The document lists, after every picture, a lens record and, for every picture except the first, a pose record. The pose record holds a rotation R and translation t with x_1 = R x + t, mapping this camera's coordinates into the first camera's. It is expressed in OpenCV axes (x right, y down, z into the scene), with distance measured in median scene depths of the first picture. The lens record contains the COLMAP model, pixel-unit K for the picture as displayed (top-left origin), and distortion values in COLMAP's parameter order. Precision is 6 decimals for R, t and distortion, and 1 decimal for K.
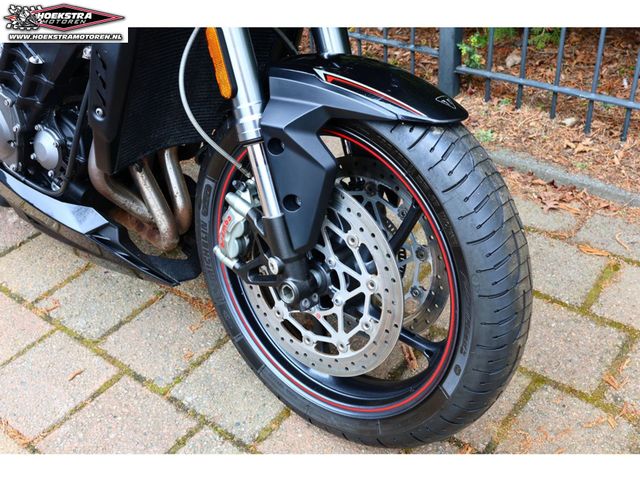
lens RADIAL K [[704.0, 0, 320.0], [0, 704.0, 240.0], [0, 0, 1]] dist [-0.003747, -0.019334]
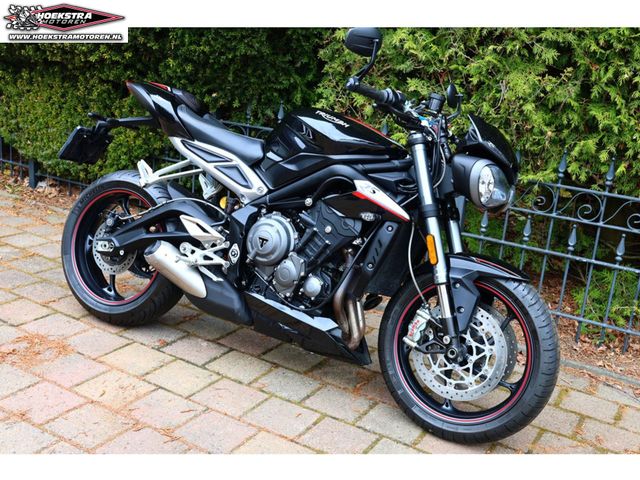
lens RADIAL K [[739.0, 0, 320.0], [0, 739.0, 240.0], [0, 0, 1]] dist [-0.004771, -0.006694]
pose [[0.975962, 0.117819, 0.183351, -0.865977], [-0.045072, 0.932206, -0.359111, 0.562548], [-0.213231, 0.342215, 0.915107, -1.085848]]
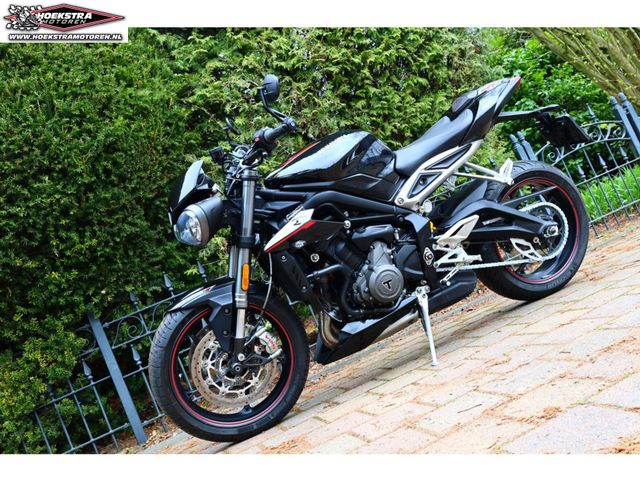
lens RADIAL K [[584.7, 0, 320.0], [0, 584.7, 240.0], [0, 0, 1]] dist [-0.002508, -0.002977]
pose [[0.578250, -0.101974, 0.809462, -2.517629], [0.721781, 0.526468, -0.449291, 0.552056], [-0.380340, 0.844057, 0.378033, 0.421341]]
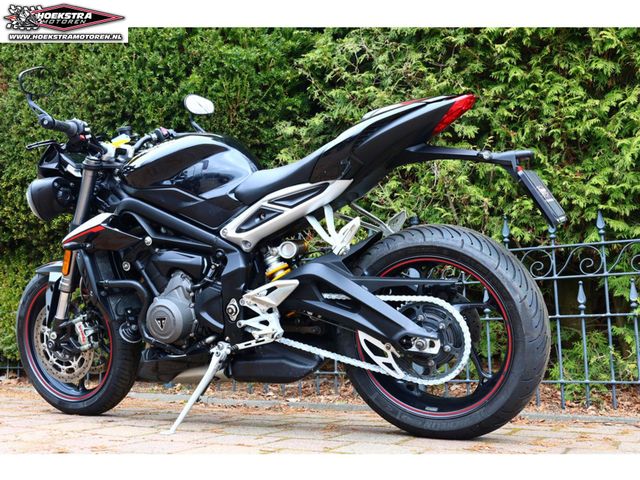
lens RADIAL K [[675.9, 0, 320.0], [0, 675.9, 240.0], [0, 0, 1]] dist [0.000113, 0.001511]
pose [[0.979596, 0.091436, 0.178975, -0.656453], [0.065758, 0.695683, -0.715332, 1.183927], [-0.189917, 0.712506, 0.675476, -0.385636]]
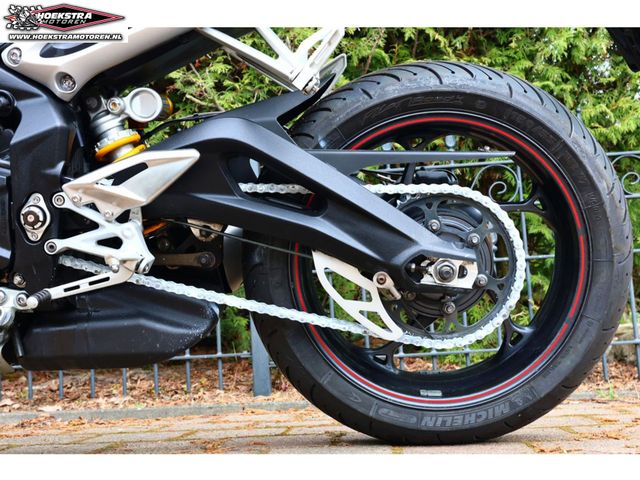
lens RADIAL K [[783.5, 0, 320.0], [0, 783.5, 240.0], [0, 0, 1]] dist [0.004879, 0.007841]
pose [[0.823914, 0.095164, 0.558667, -0.812315], [0.333310, 0.715900, -0.613508, 0.717193], [-0.458334, 0.691687, 0.558121, 0.376253]]
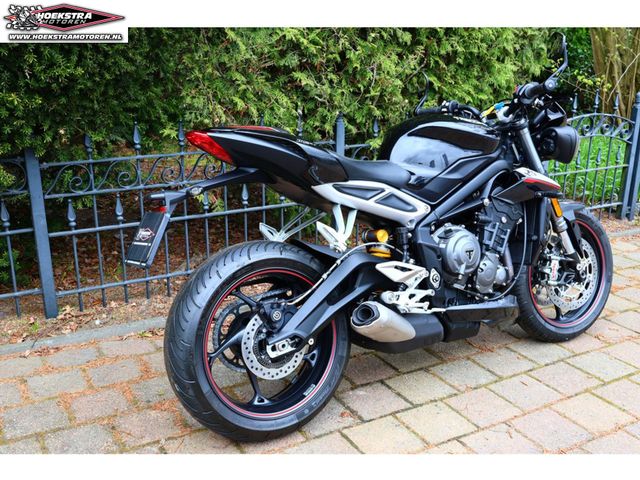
lens RADIAL K [[652.9, 0, 320.0], [0, 652.9, 240.0], [0, 0, 1]] dist [0.002872, 0.005768]
pose [[0.374397, -0.208906, 0.903430, -2.717879], [0.518276, 0.855043, -0.017065, -0.537056], [-0.768906, 0.474615, 0.428396, 0.577573]]
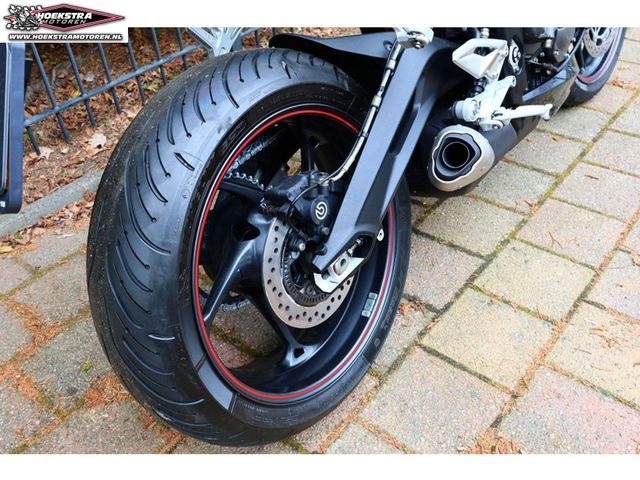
lens RADIAL K [[615.2, 0, 320.0], [0, 615.2, 240.0], [0, 0, 1]] dist [0.003192, -0.005051]
pose [[0.026909, -0.579106, 0.814808, -1.834094], [0.642002, 0.634795, 0.429963, -0.781402], [-0.766231, 0.511539, 0.388869, 1.265248]]
